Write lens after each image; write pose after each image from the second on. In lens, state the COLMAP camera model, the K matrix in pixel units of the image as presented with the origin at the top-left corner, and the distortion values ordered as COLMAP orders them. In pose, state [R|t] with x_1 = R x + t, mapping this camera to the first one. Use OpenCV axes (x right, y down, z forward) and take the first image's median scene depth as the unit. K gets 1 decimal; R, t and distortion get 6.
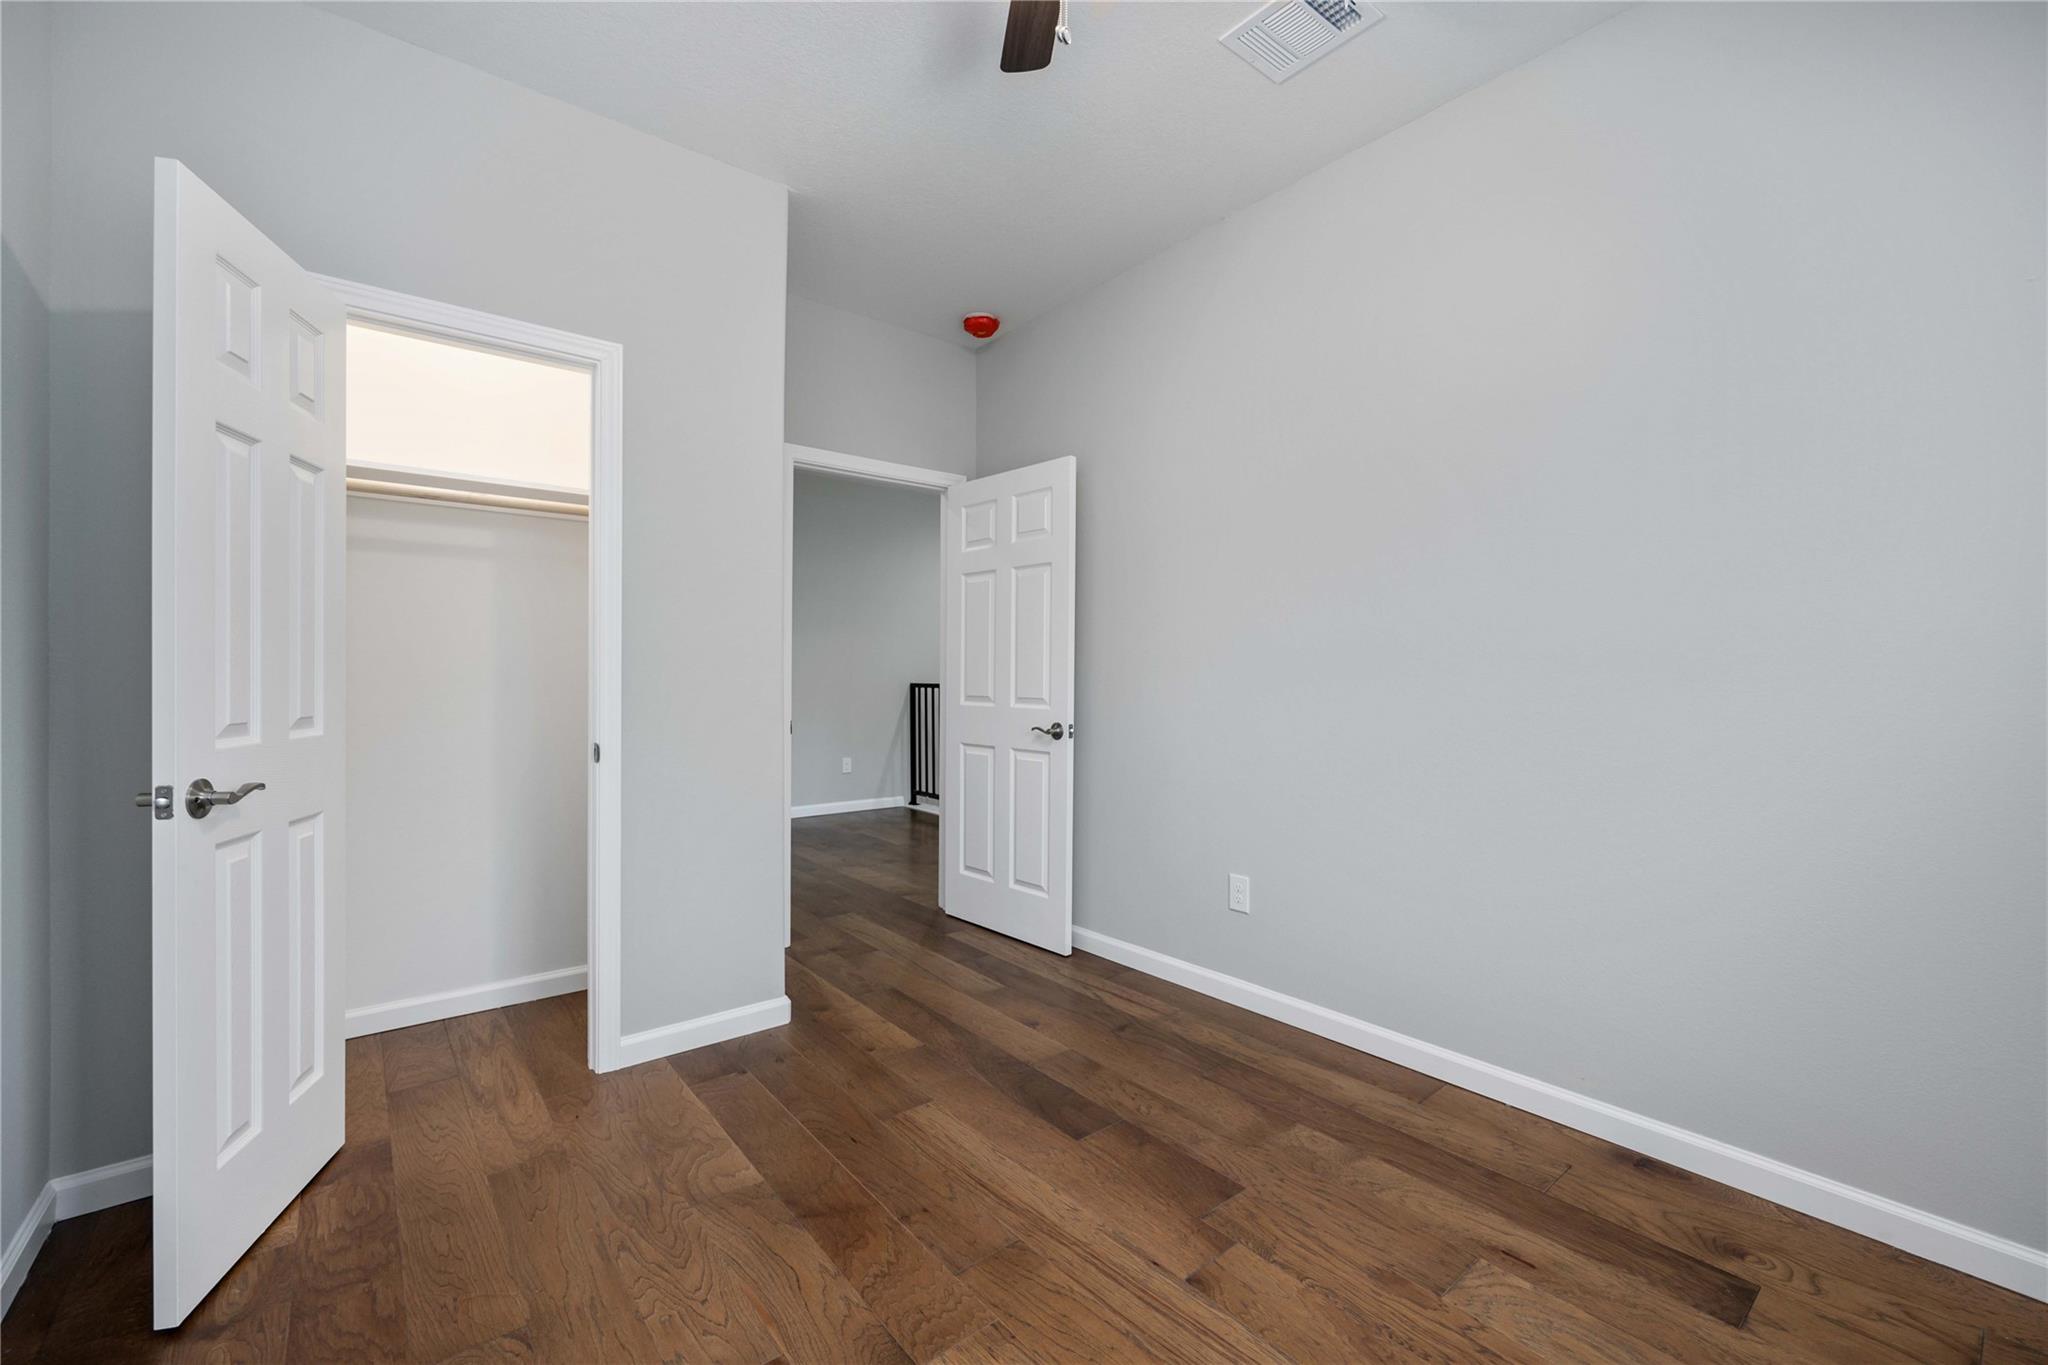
lens RADIAL K [[839.3, 0, 1020.0], [0, 839.3, 668.3], [0, 0, 1]] dist [-0.000213, -0.000419]
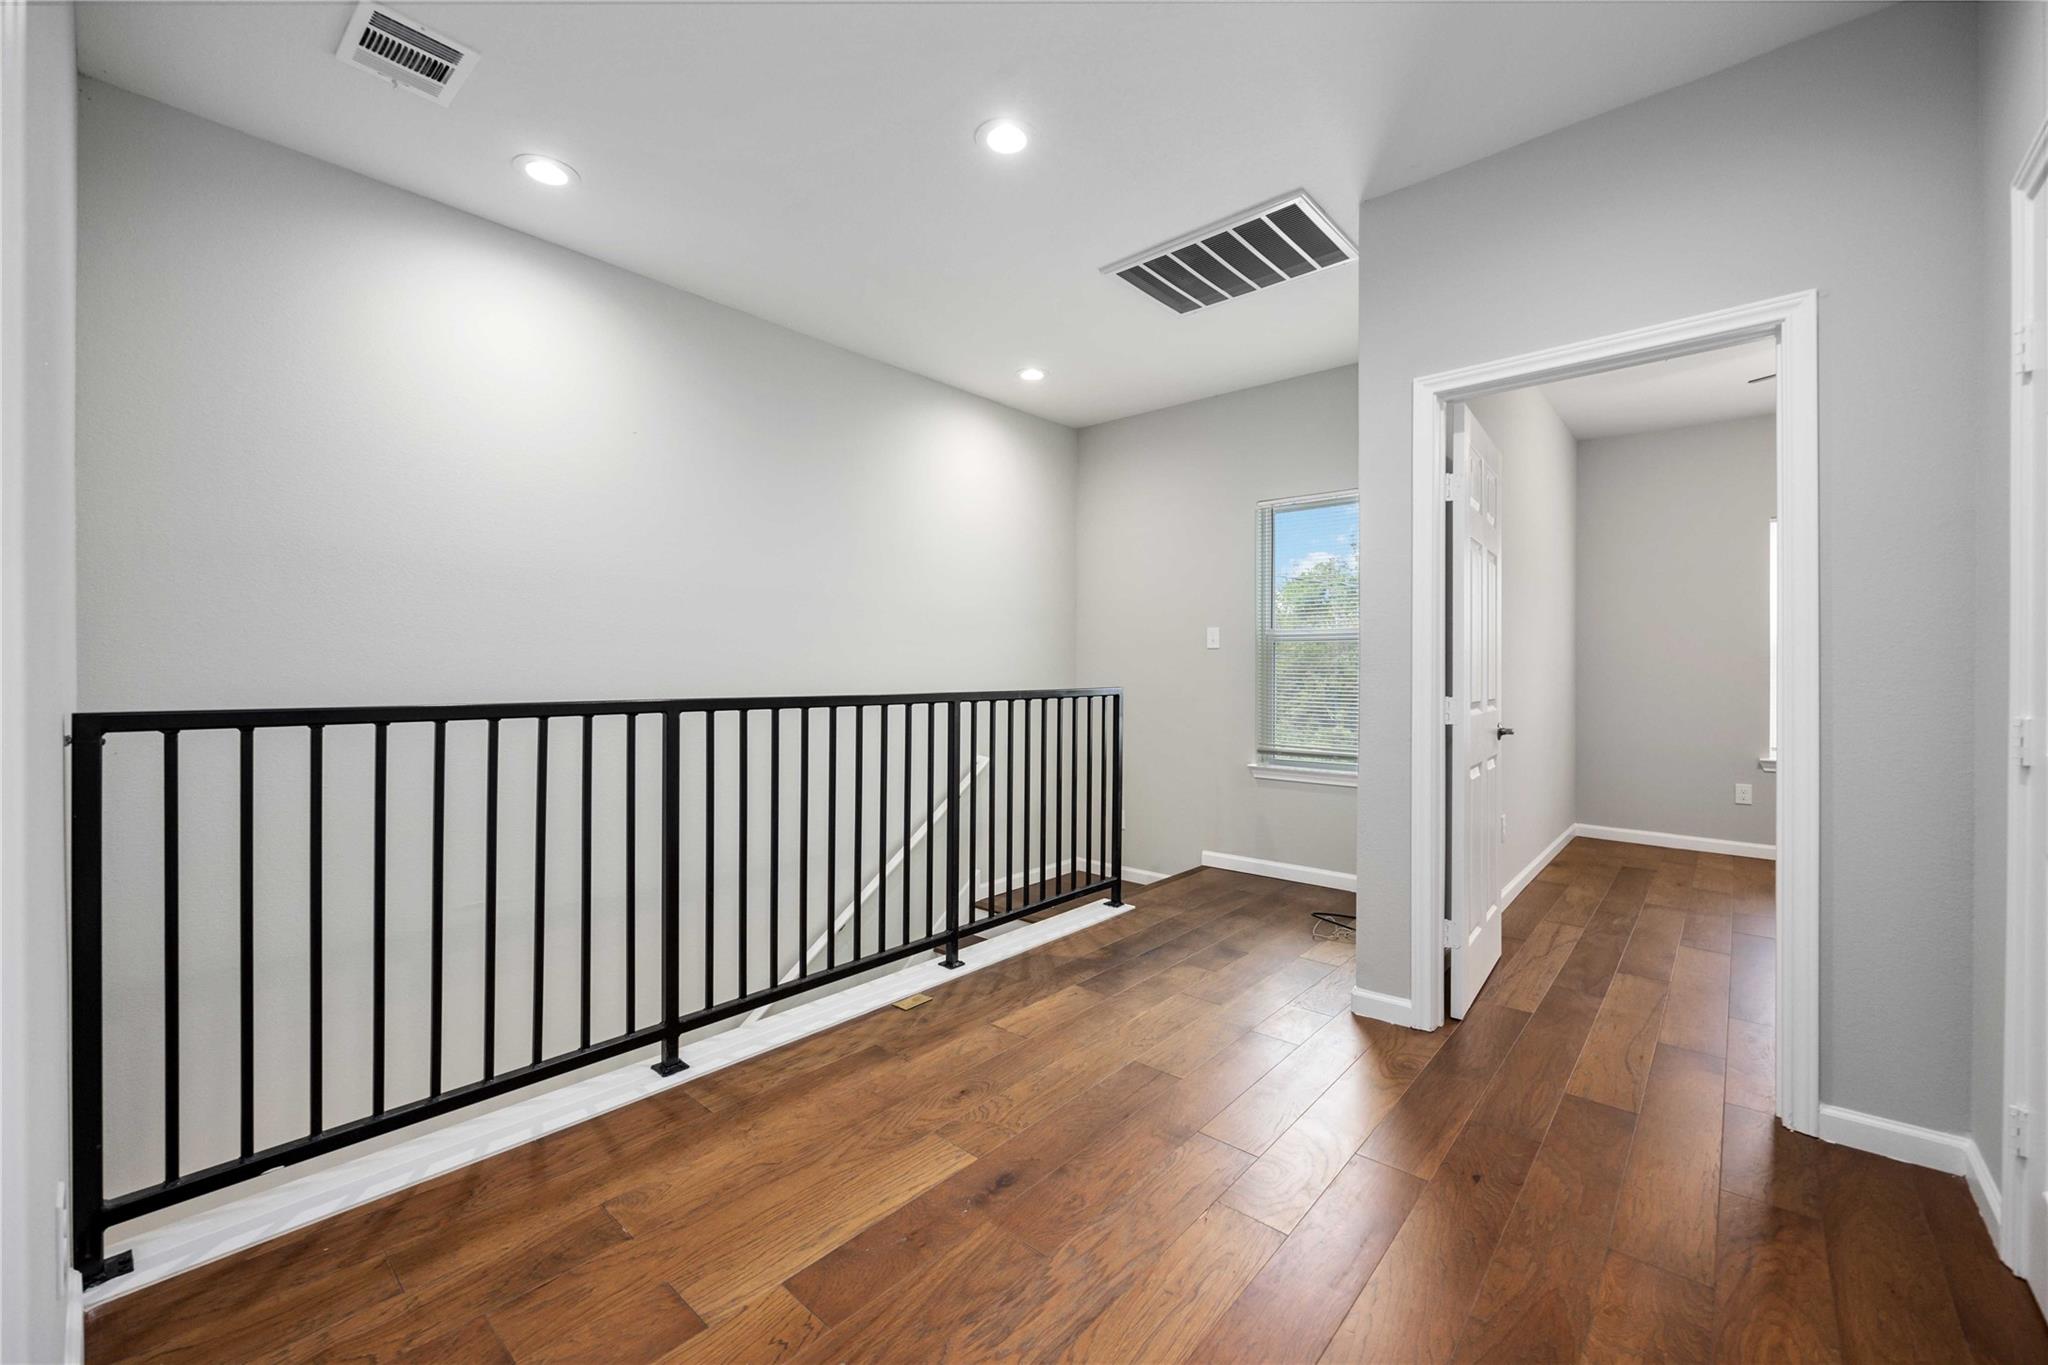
lens RADIAL K [[839.3, 0, 1020.0], [0, 839.3, 668.3], [0, 0, 1]] dist [-0.000213, -0.000419]
pose [[-0.170919, -0.002749, 0.985281, -1.659800], [-0.004582, 0.999988, 0.001996, 0.022273], [-0.985274, -0.004174, -0.170930, 3.514524]]
